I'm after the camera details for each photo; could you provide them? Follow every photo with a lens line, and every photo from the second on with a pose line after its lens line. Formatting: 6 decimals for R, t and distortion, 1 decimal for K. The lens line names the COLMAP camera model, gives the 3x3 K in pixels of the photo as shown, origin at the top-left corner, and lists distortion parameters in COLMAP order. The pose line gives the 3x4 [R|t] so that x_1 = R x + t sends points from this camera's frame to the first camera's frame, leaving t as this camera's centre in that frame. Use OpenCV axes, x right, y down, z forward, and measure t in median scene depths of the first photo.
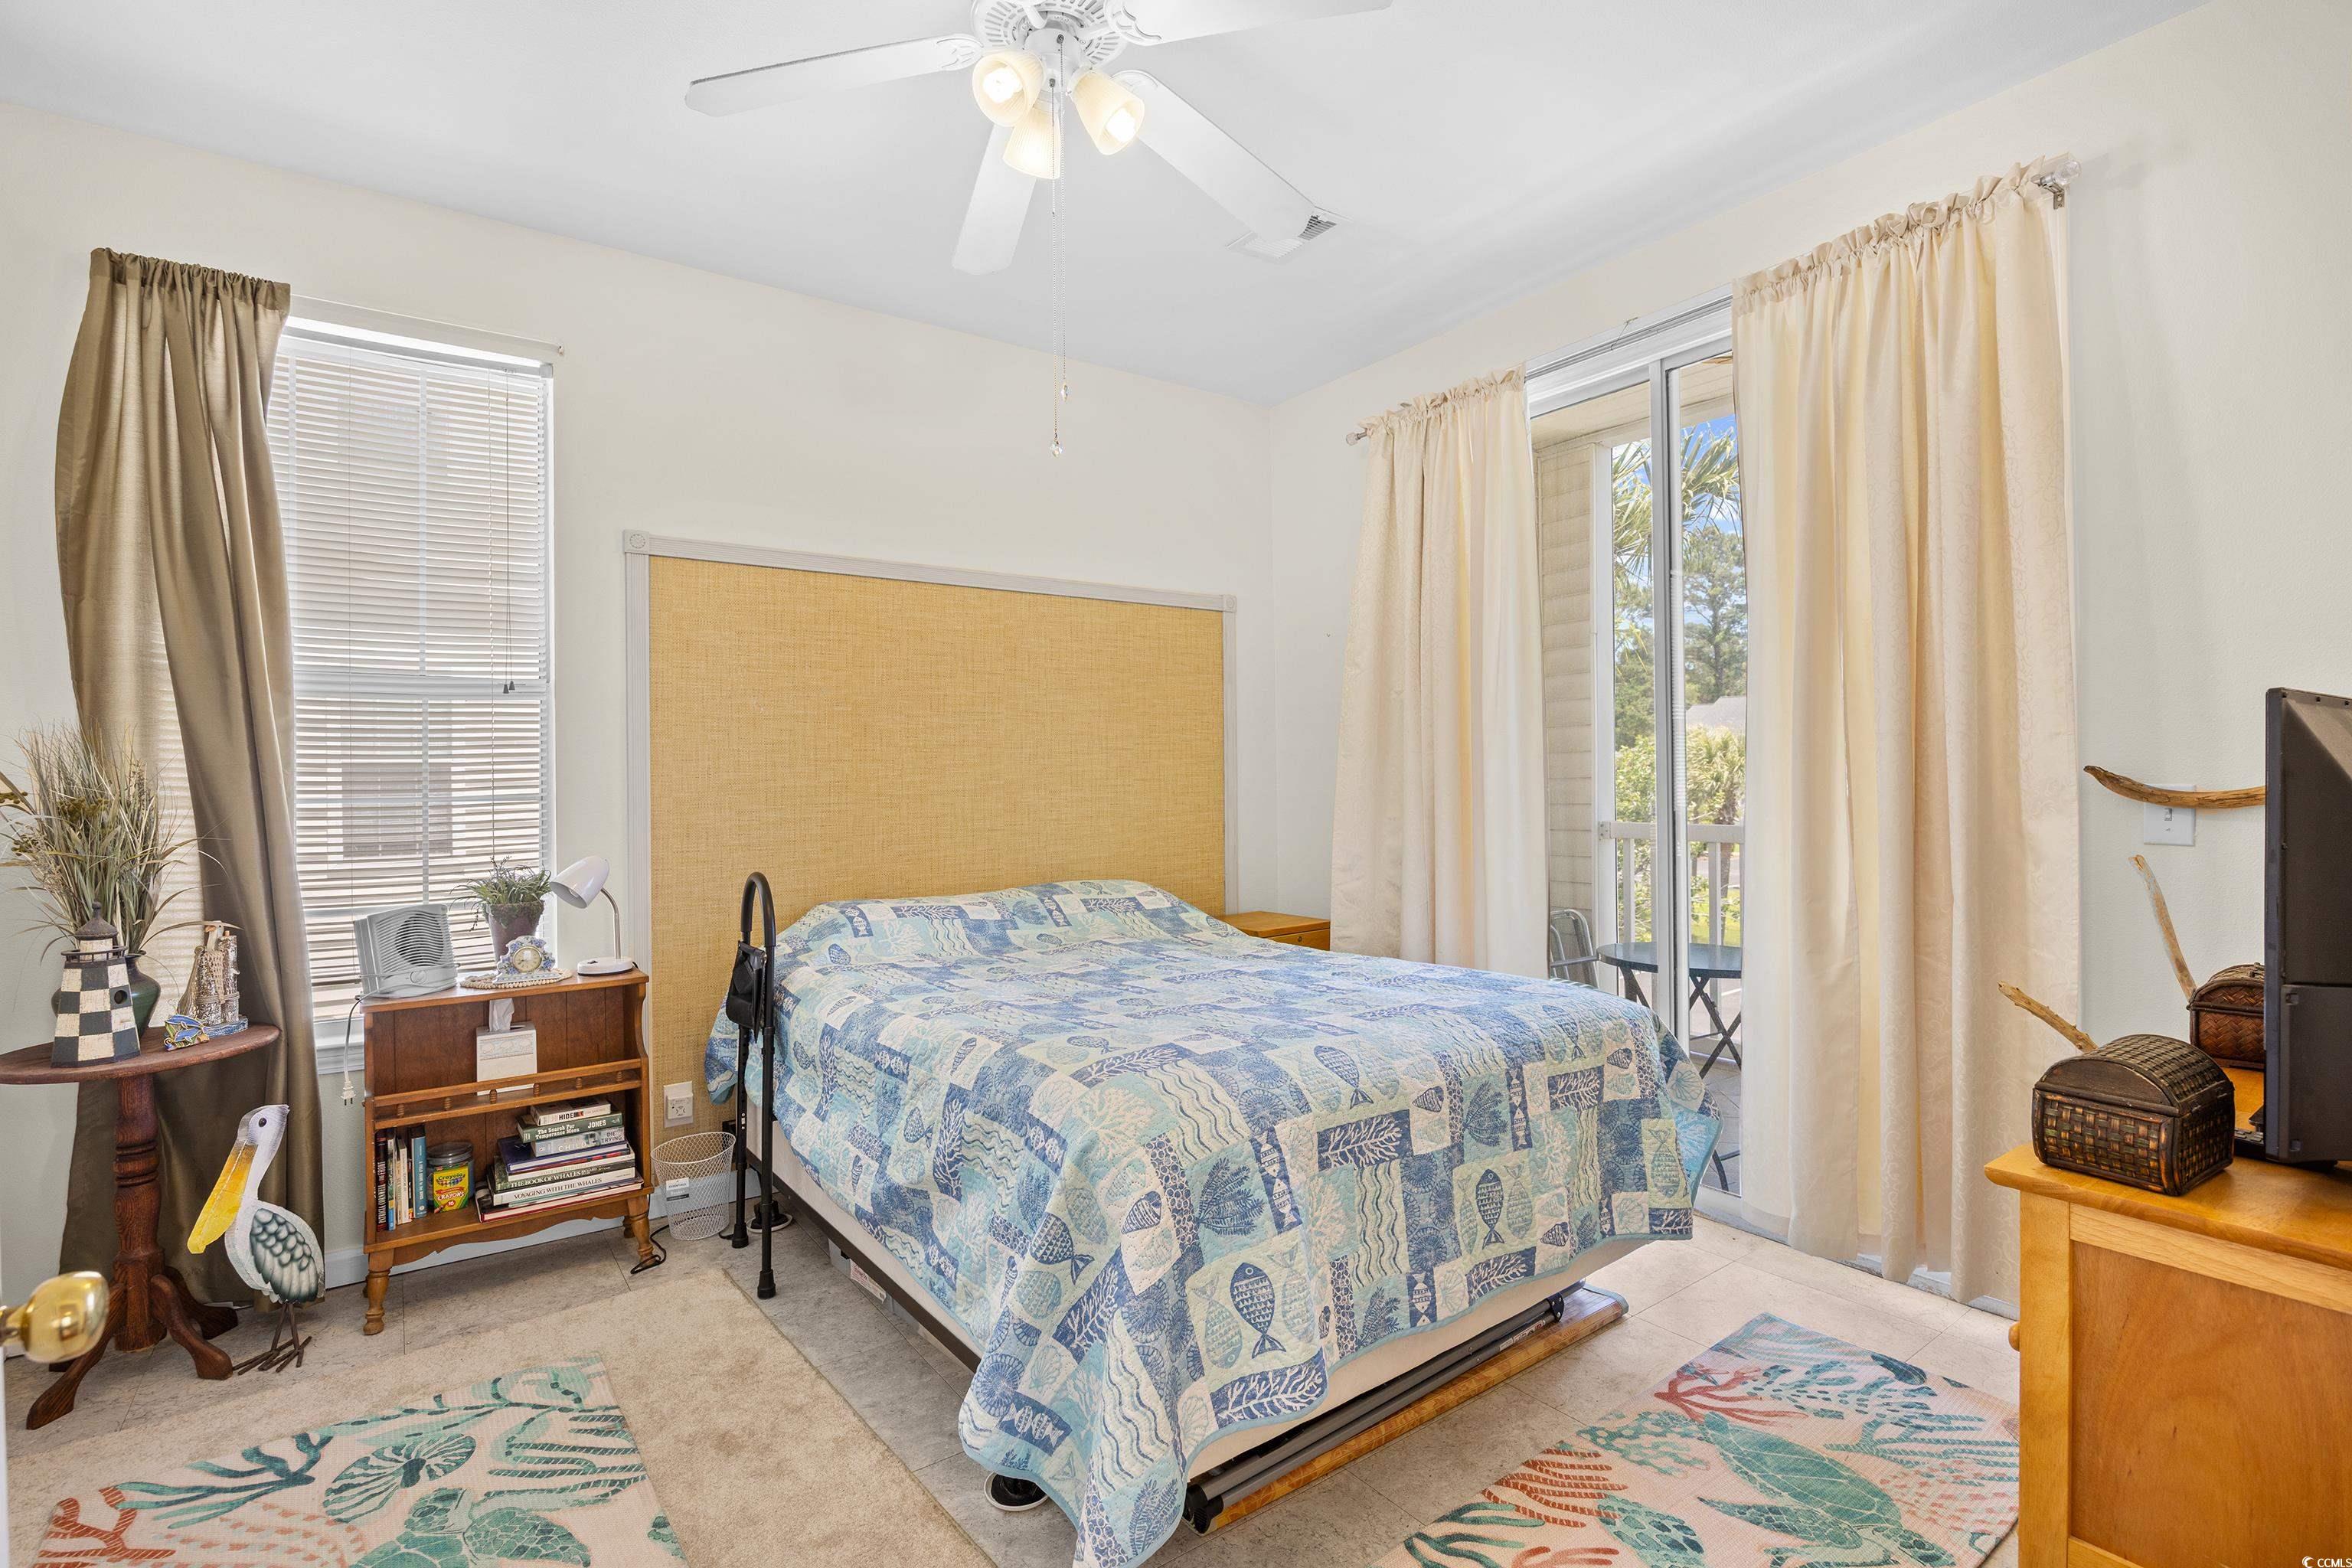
lens RADIAL K [[1089.9, 0, 1173.7], [0, 1089.9, 777.0], [0, 0, 1]] dist [-0.013799, 0.001153]
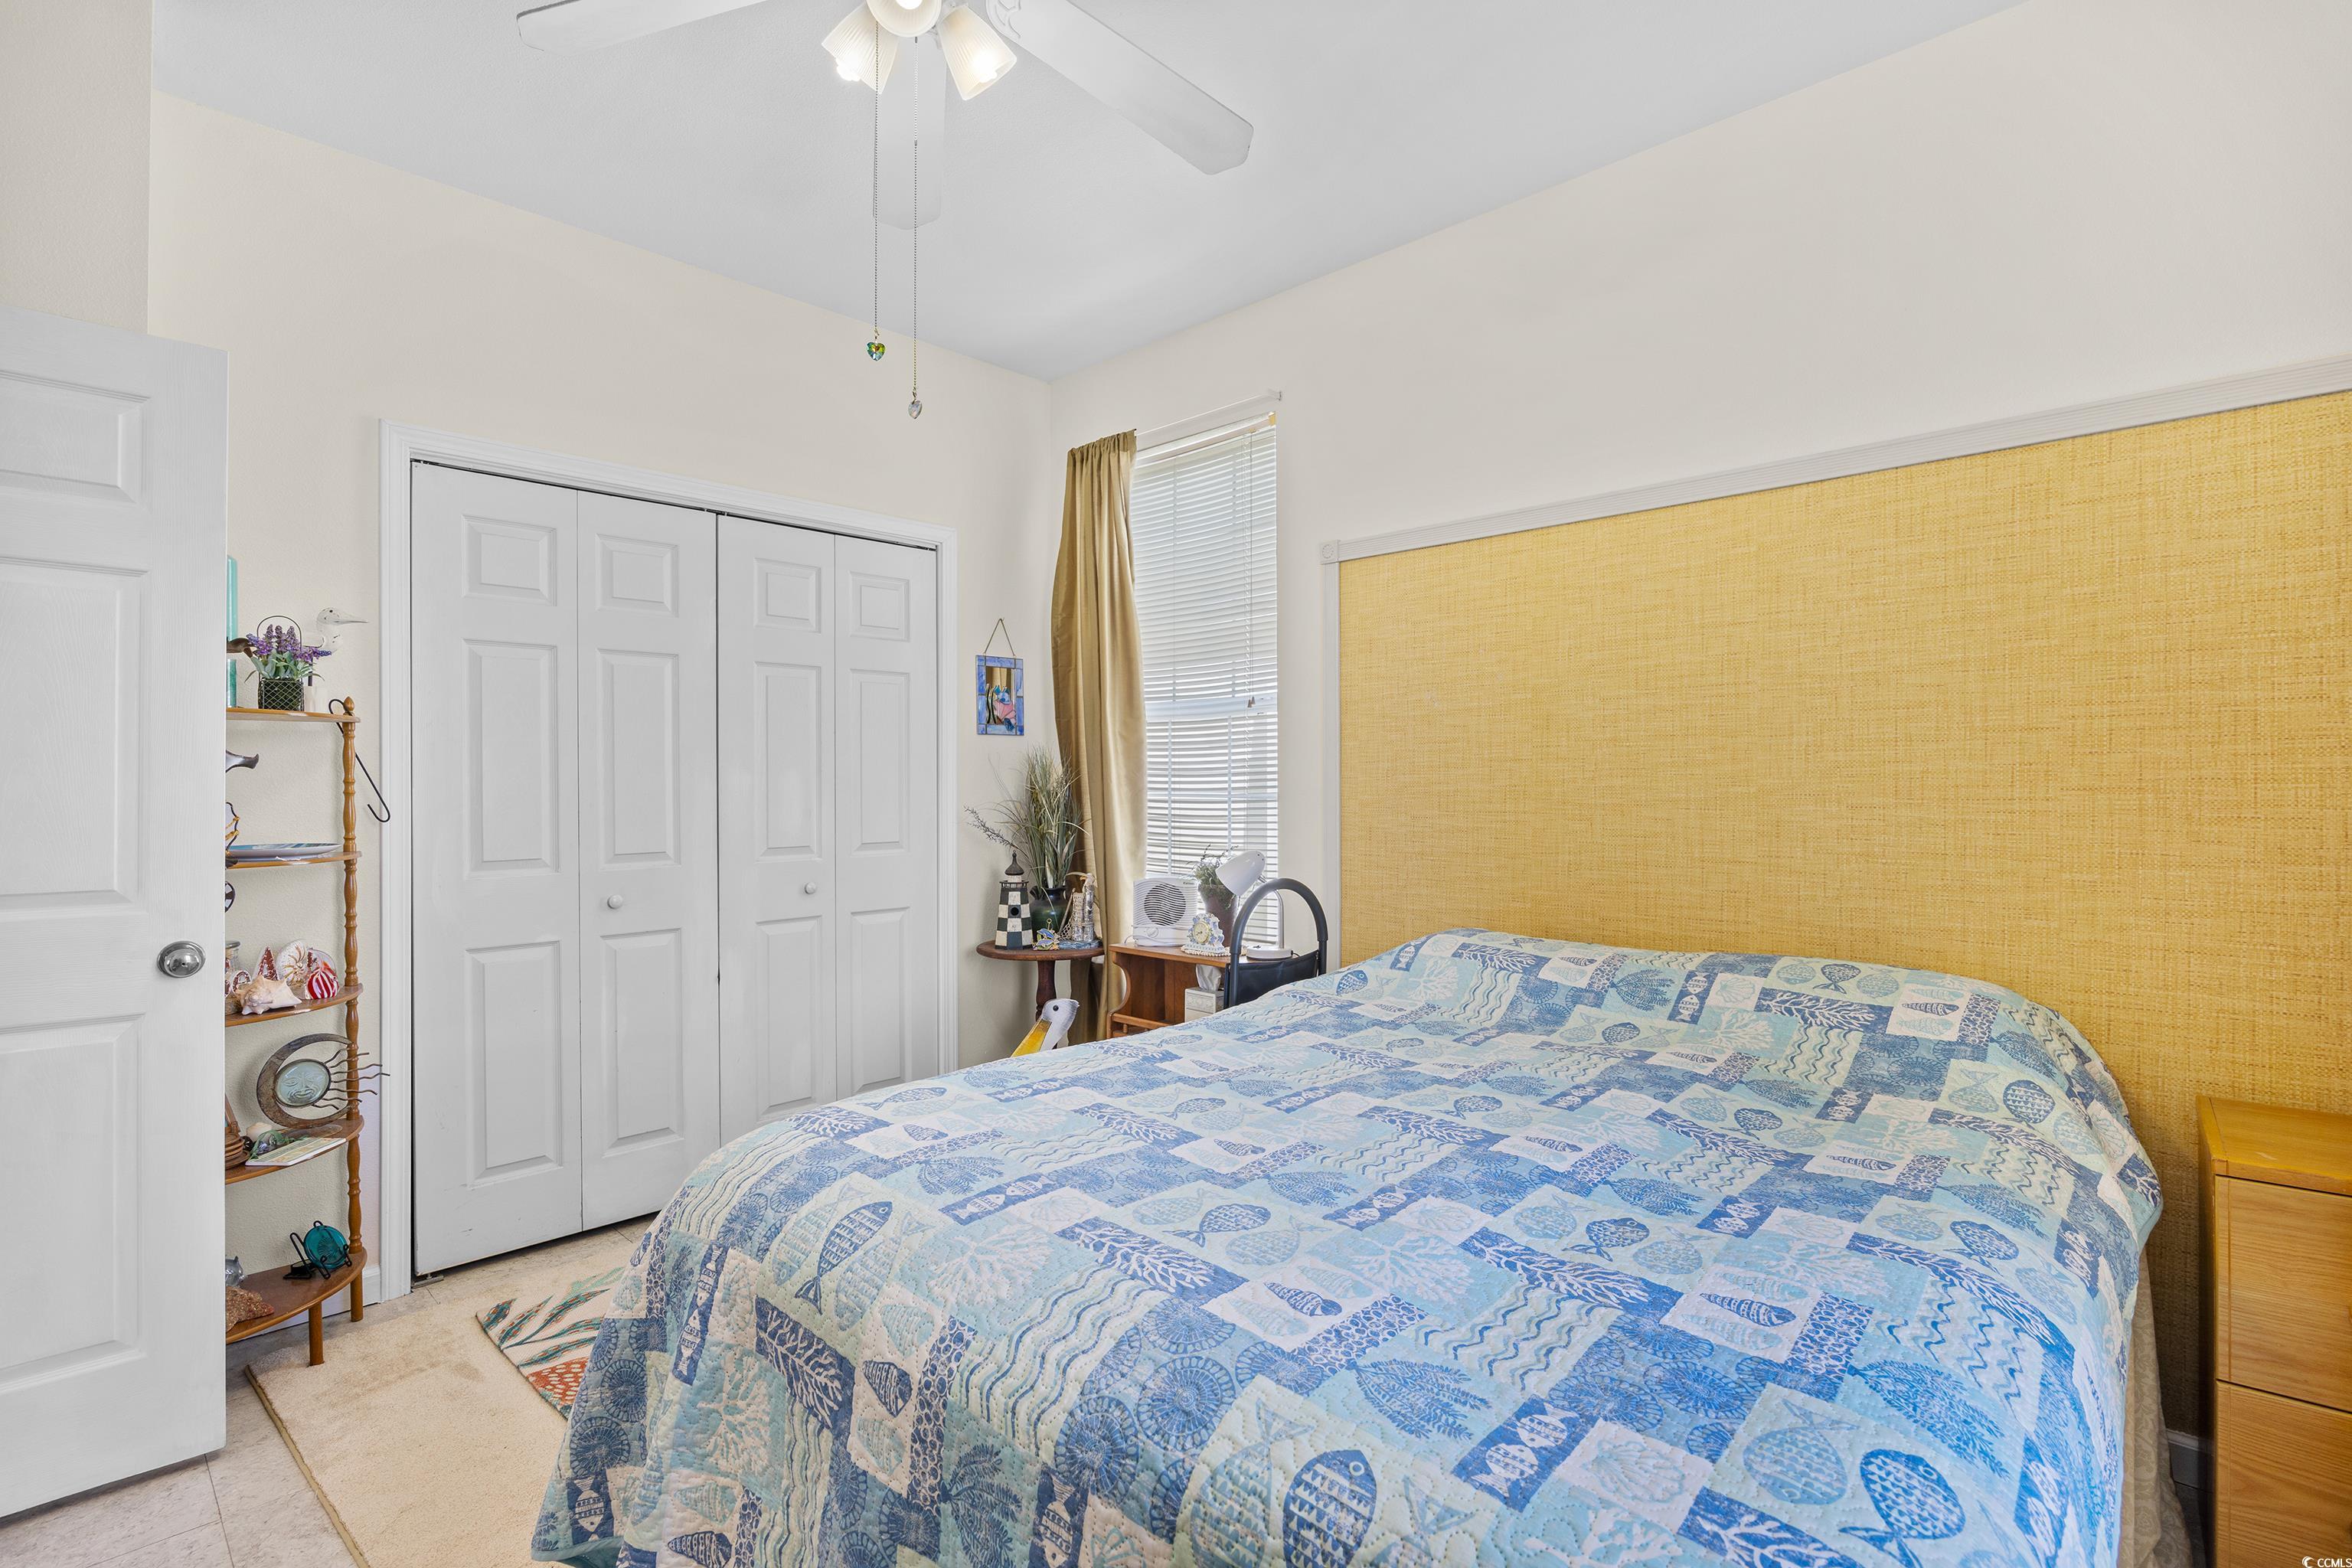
lens RADIAL K [[1094.6, 0, 1171.4], [0, 1094.6, 786.0], [0, 0, 1]] dist [-0.012488, 0.000119]
pose [[0.185419, 0.011941, -0.982587, 0.606713], [-0.000814, 0.999928, 0.011998, -0.006925], [0.982659, -0.001425, 0.185415, 0.792649]]
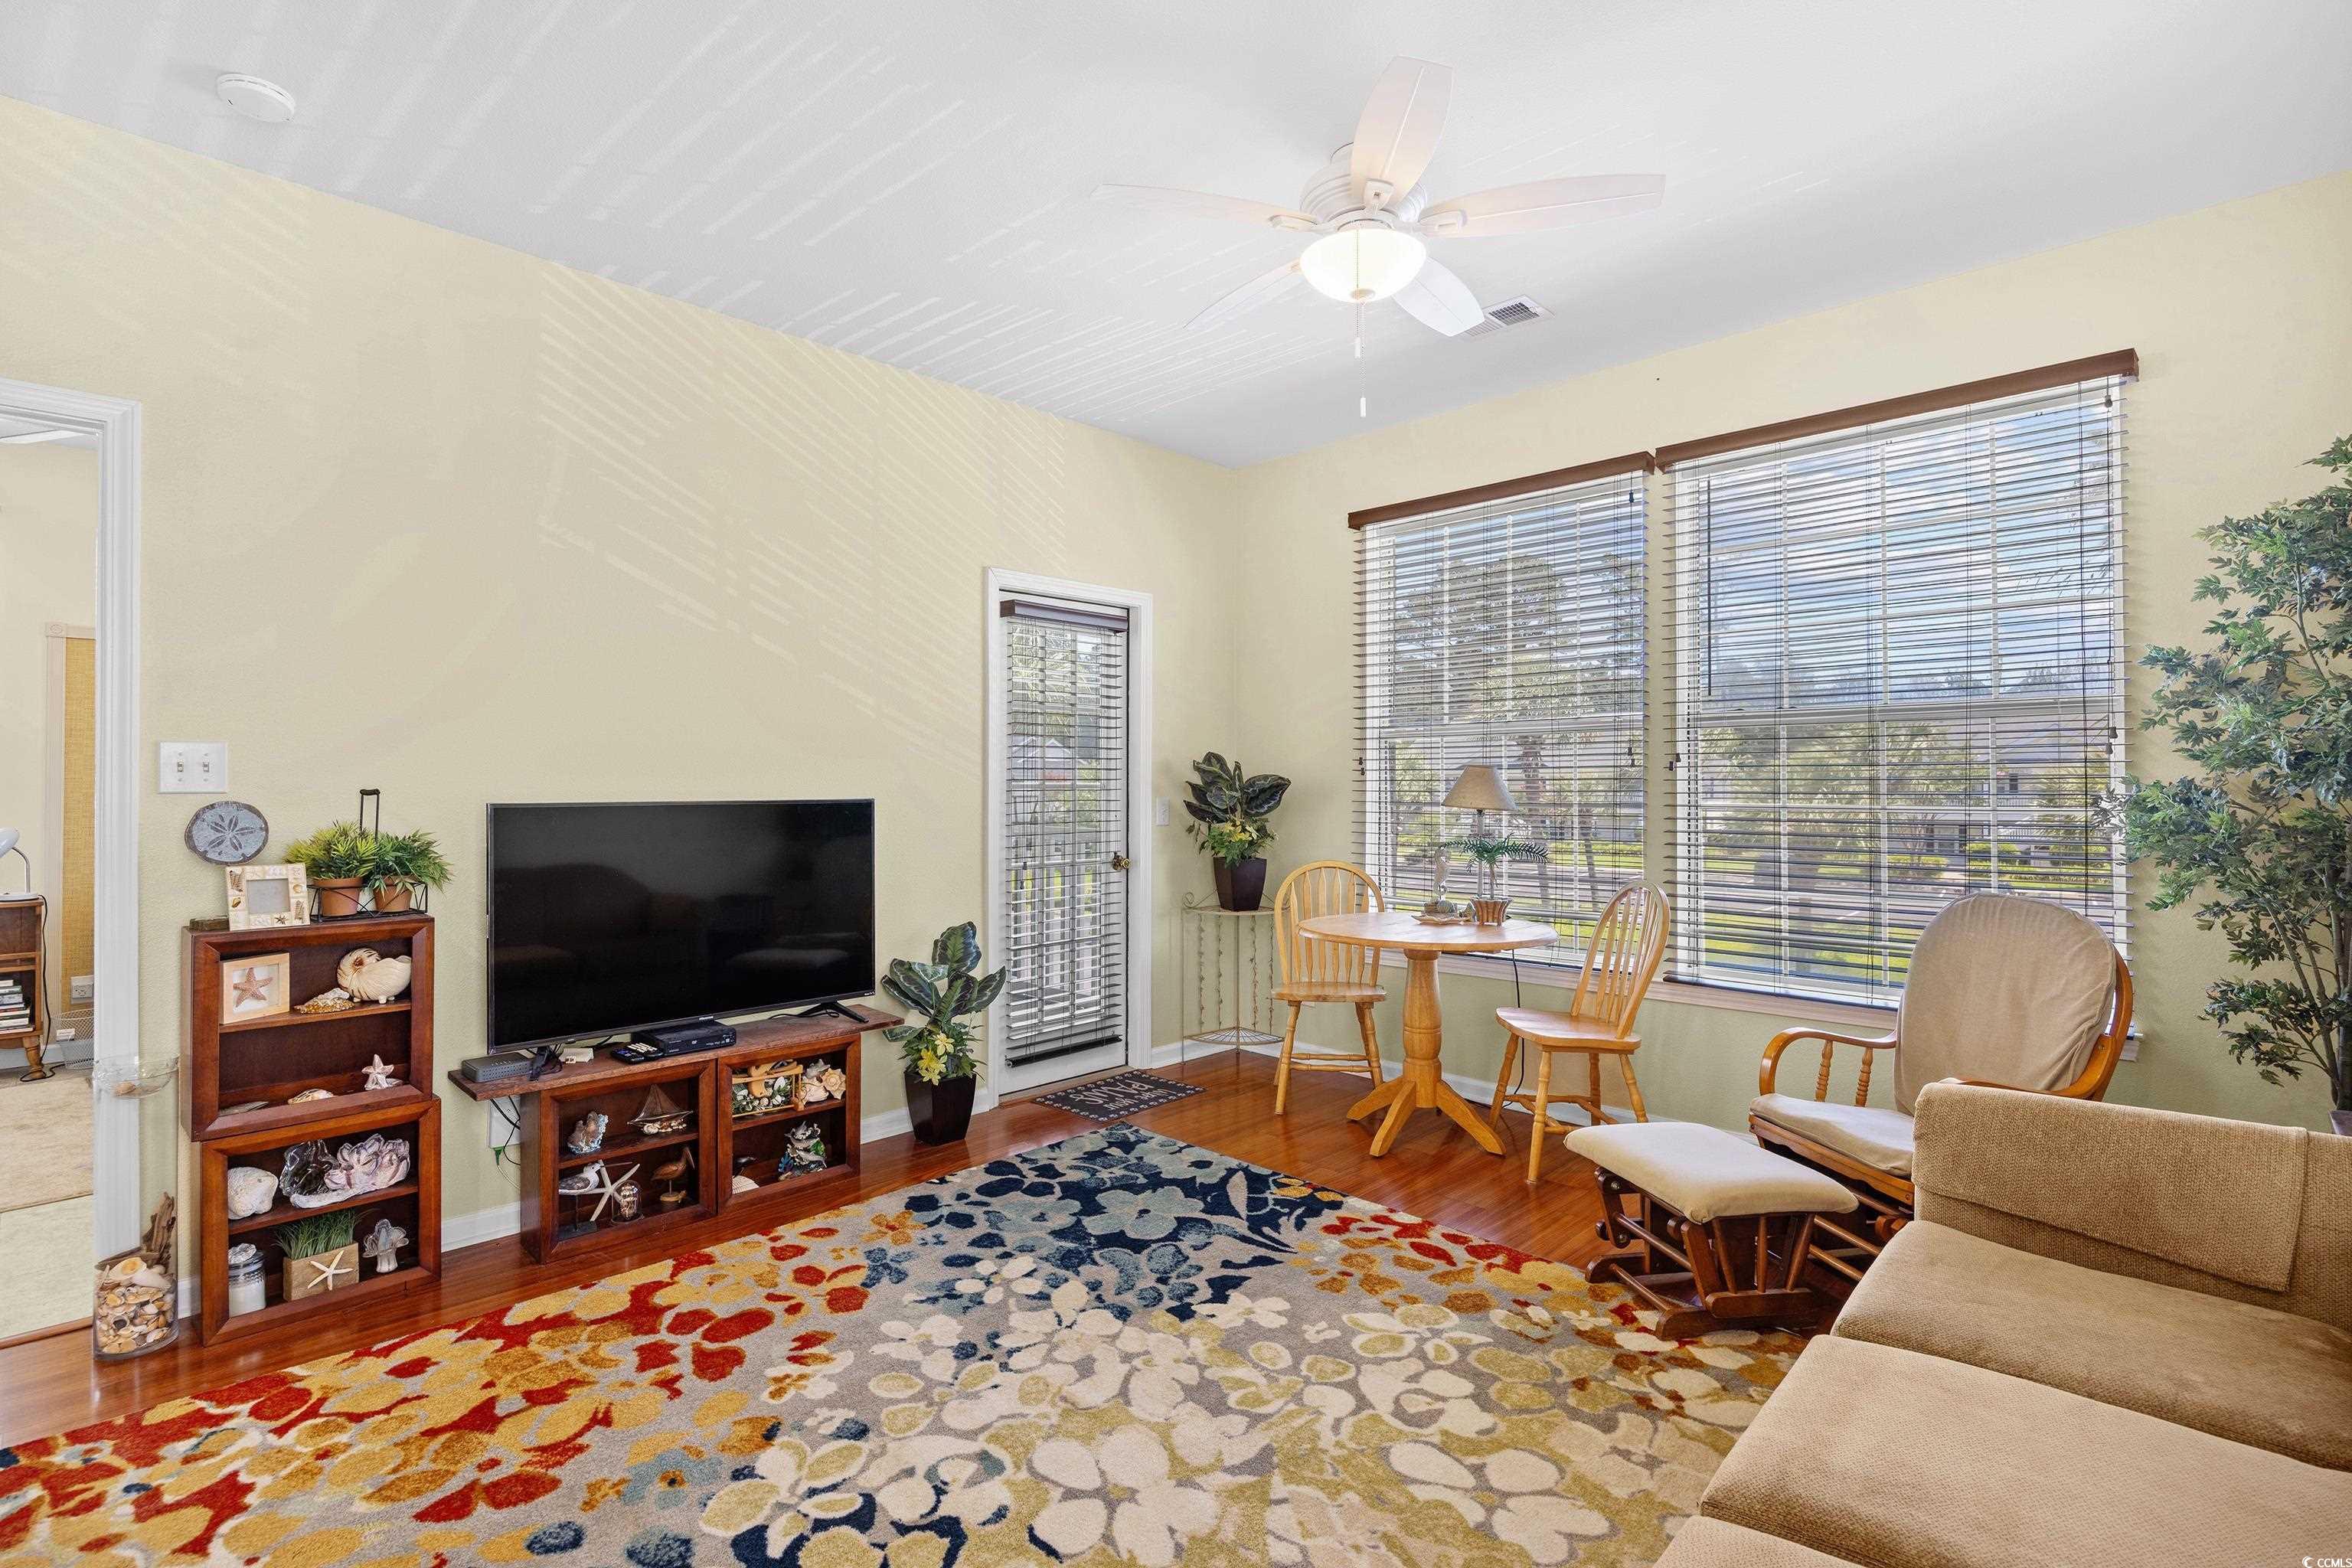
lens RADIAL K [[1092.3, 0, 1175.0], [0, 1092.3, 778.6], [0, 0, 1]] dist [-0.013883, 0.000798]
pose [[0.983294, 0.016258, 0.181298, 0.982793], [-0.015102, 0.999856, -0.007756, -0.015800], [-0.181398, 0.004889, 0.983398, -0.989135]]
